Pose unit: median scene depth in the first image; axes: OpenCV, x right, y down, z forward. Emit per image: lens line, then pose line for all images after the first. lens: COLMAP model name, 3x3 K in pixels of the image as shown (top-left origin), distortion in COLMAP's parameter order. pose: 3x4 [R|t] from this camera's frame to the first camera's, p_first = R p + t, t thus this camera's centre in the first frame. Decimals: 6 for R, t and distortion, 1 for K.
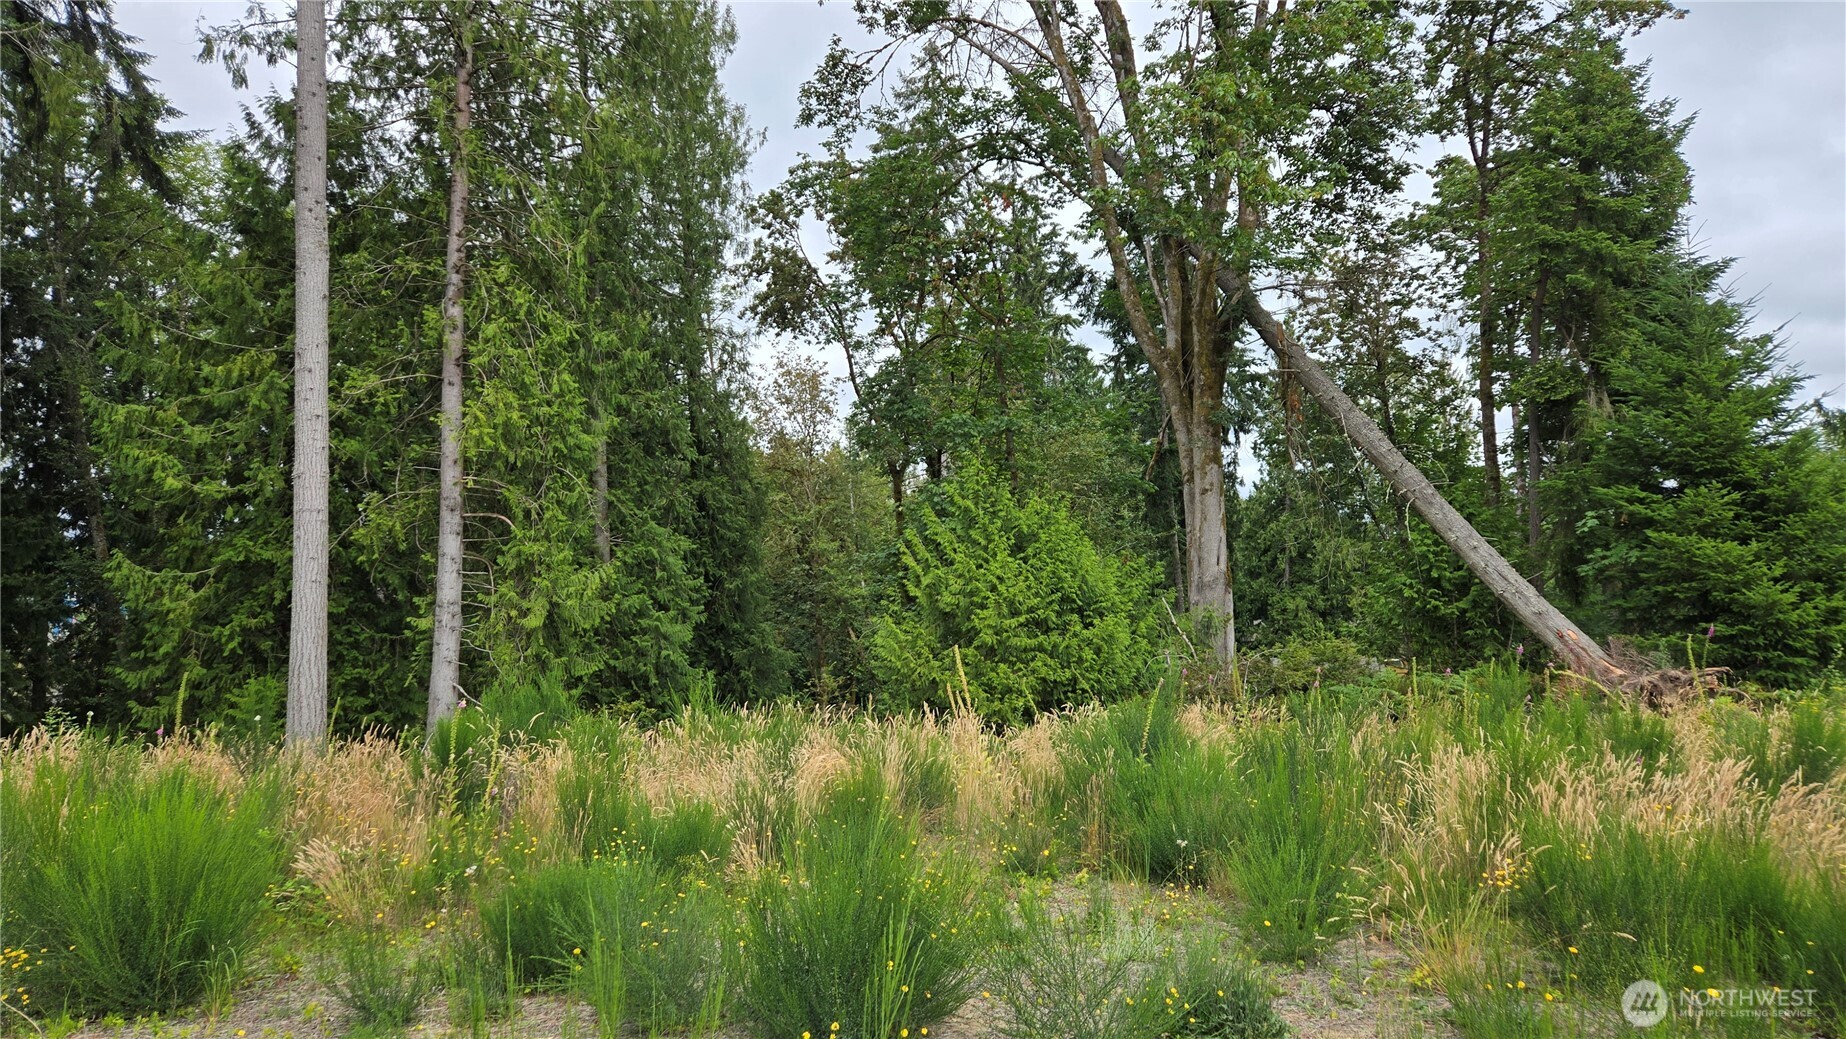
lens RADIAL K [[1227.8, 0, 927.1], [0, 1227.8, 533.6], [0, 0, 1]] dist [0.083081, -0.066054]
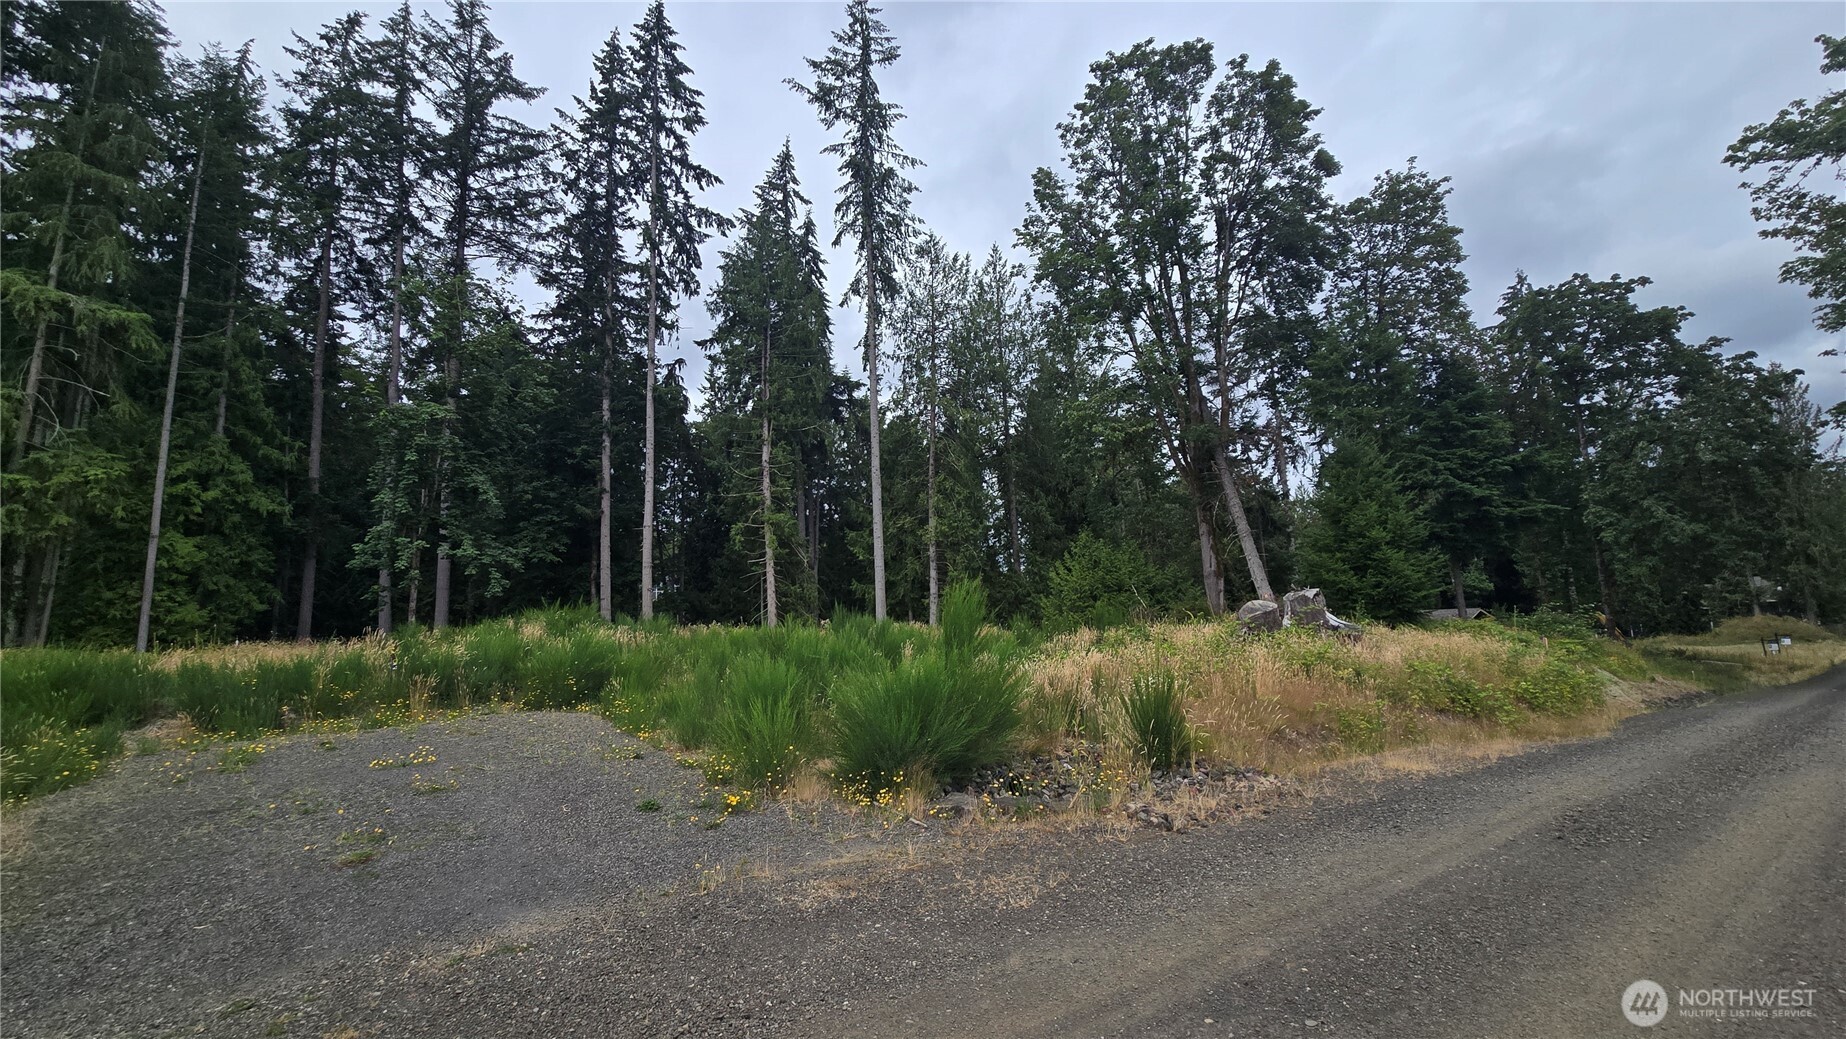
lens RADIAL K [[753.2, 0, 918.7], [0, 753.2, 507.6], [0, 0, 1]] dist [0.001007, 0.000267]
pose [[0.789204, -0.095399, -0.606677, 0.833039], [0.066363, 0.995324, -0.070185, -0.027736], [0.610536, 0.015129, 0.791844, -0.509246]]
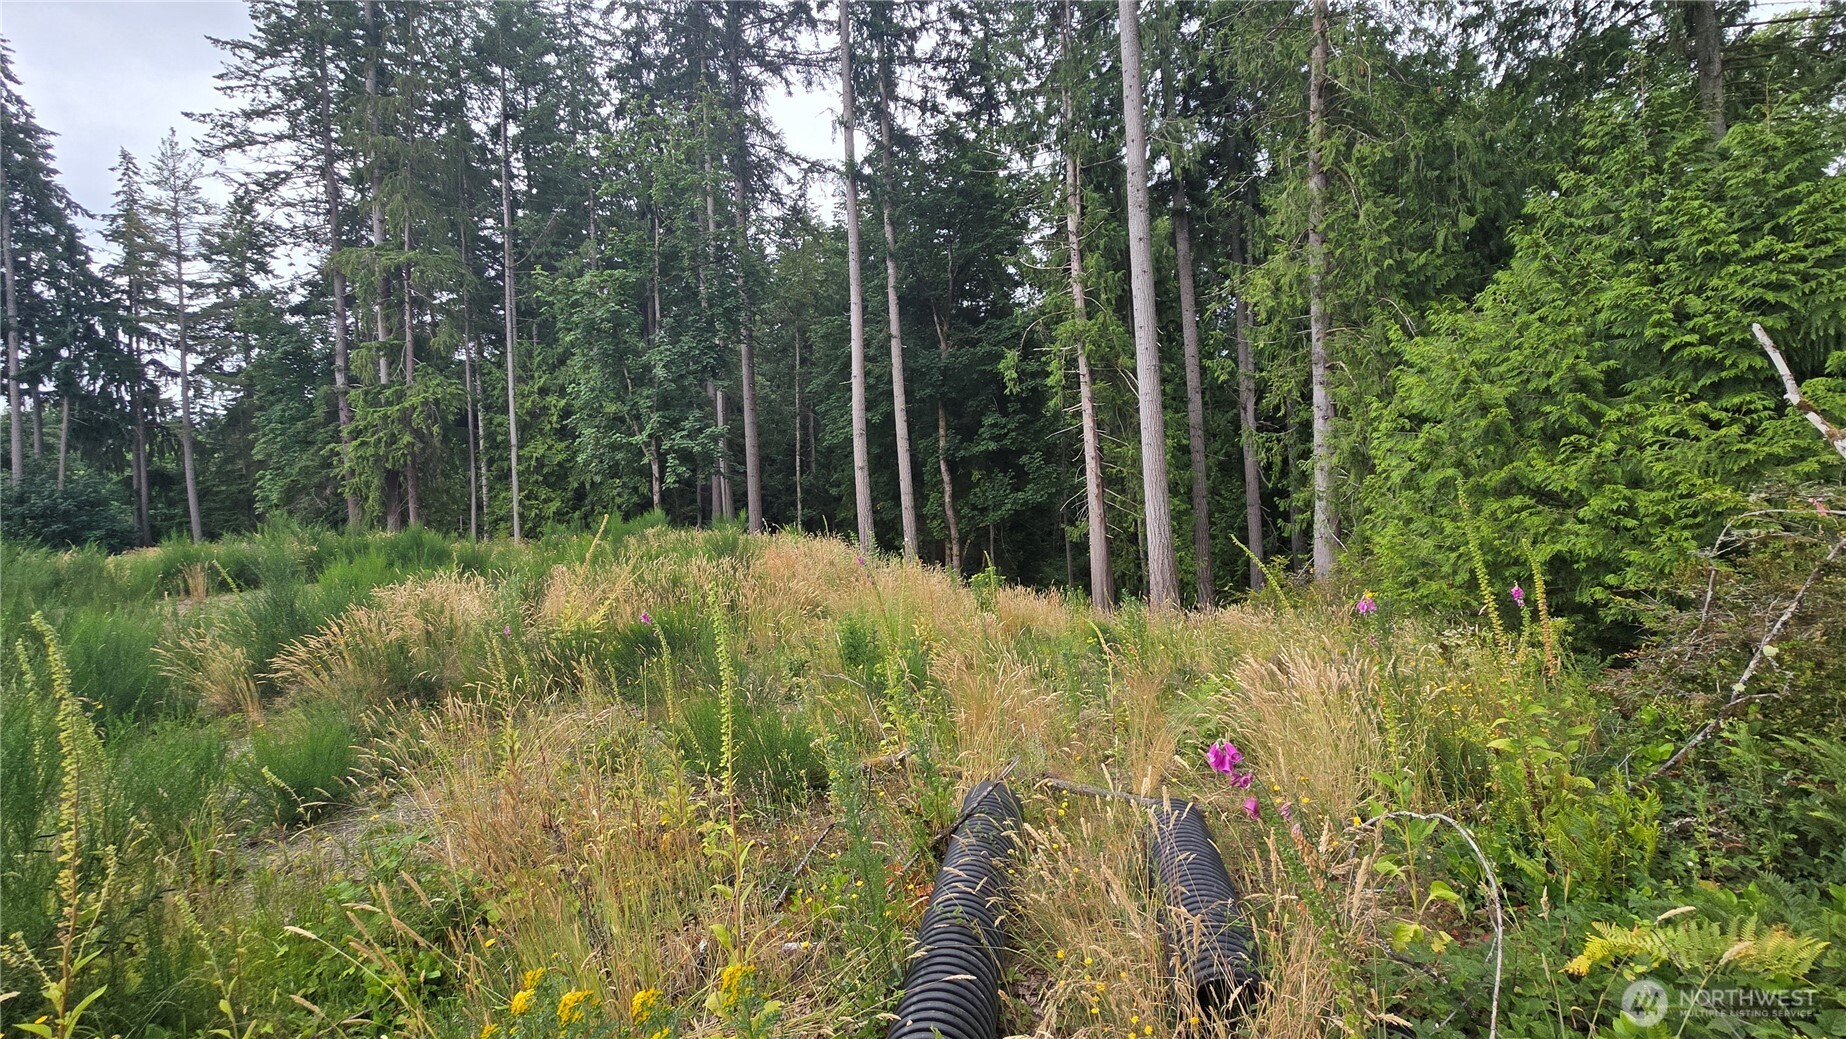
lens RADIAL K [[753.2, 0, 927.0], [0, 753.2, 503.4], [0, 0, 1]] dist [0.001007, 0.000267]
pose [[-0.042813, 0.012796, -0.999001, 0.406547], [0.127968, 0.991752, 0.007219, 0.071759], [0.990854, -0.127532, -0.044097, 0.825064]]
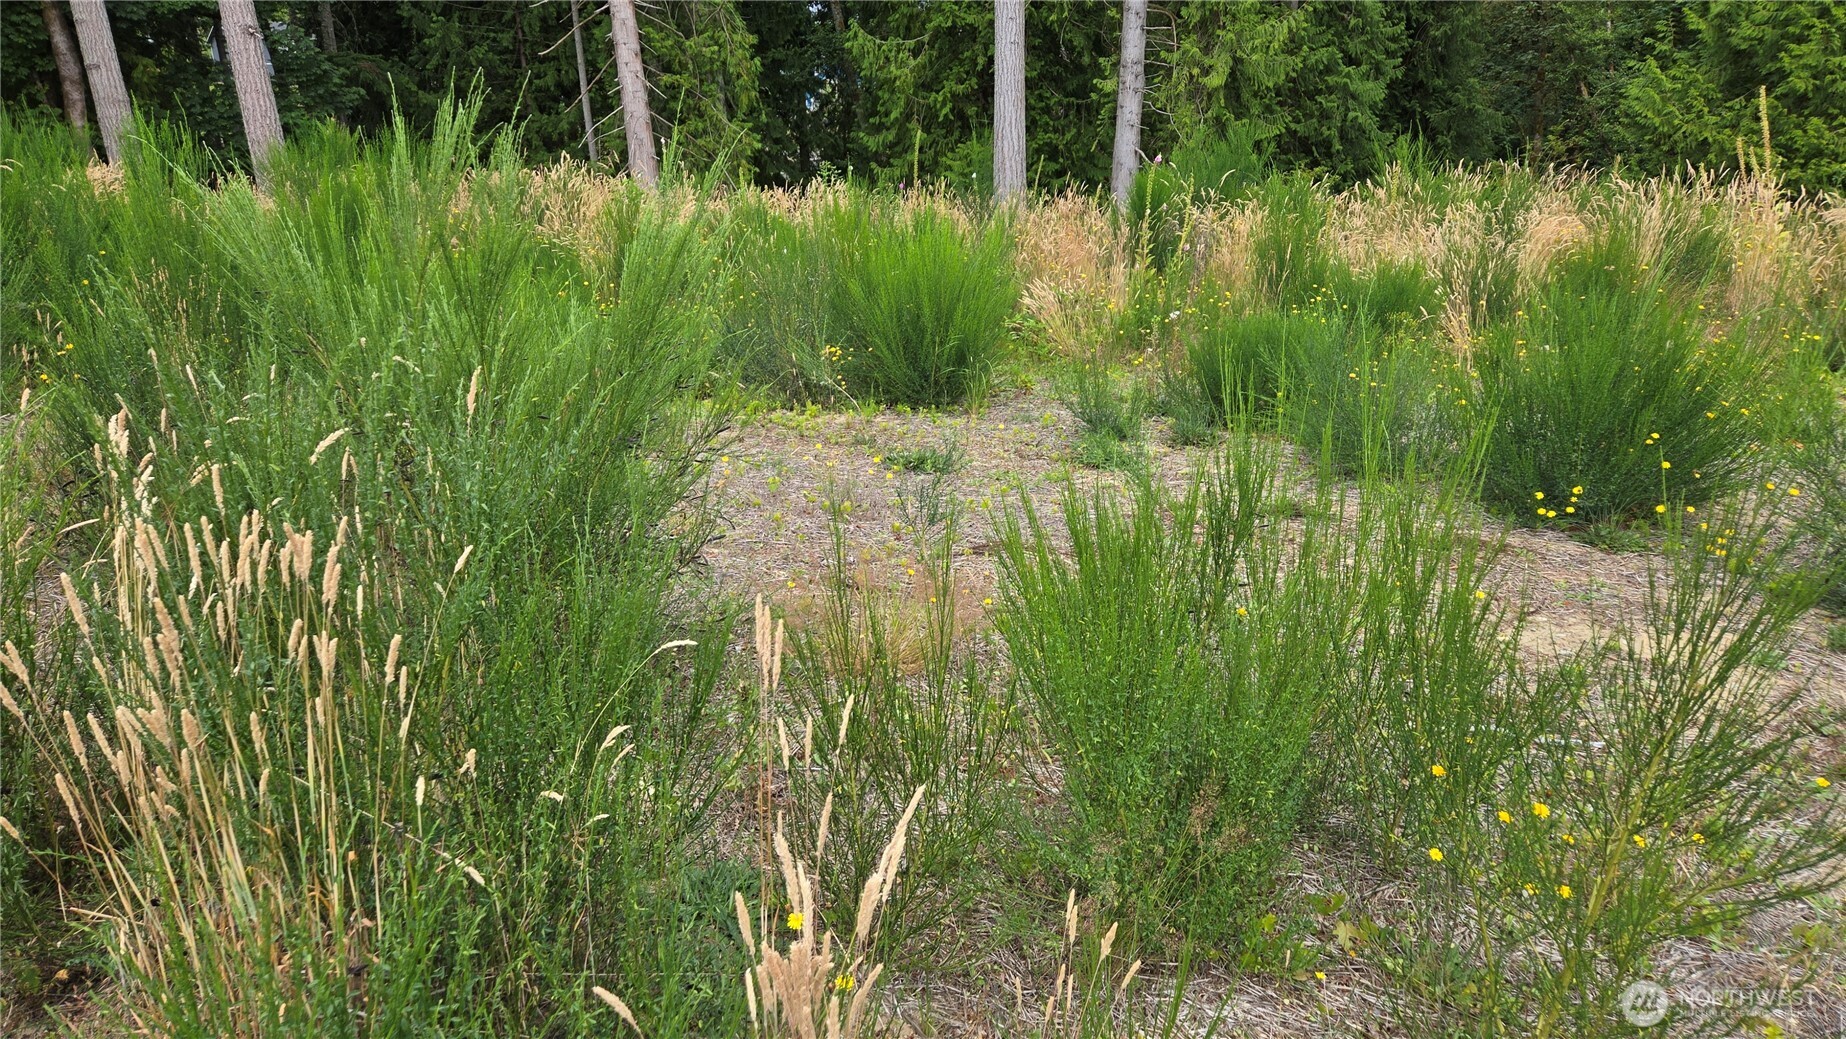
lens RADIAL K [[1227.8, 0, 904.2], [0, 1227.8, 518.9], [0, 0, 1]] dist [0.083081, -0.066054]
pose [[0.863261, 0.148473, -0.482426, -0.013780], [0.052885, 0.923895, 0.378975, 0.008670], [0.501979, -0.352667, 0.789711, -0.000268]]
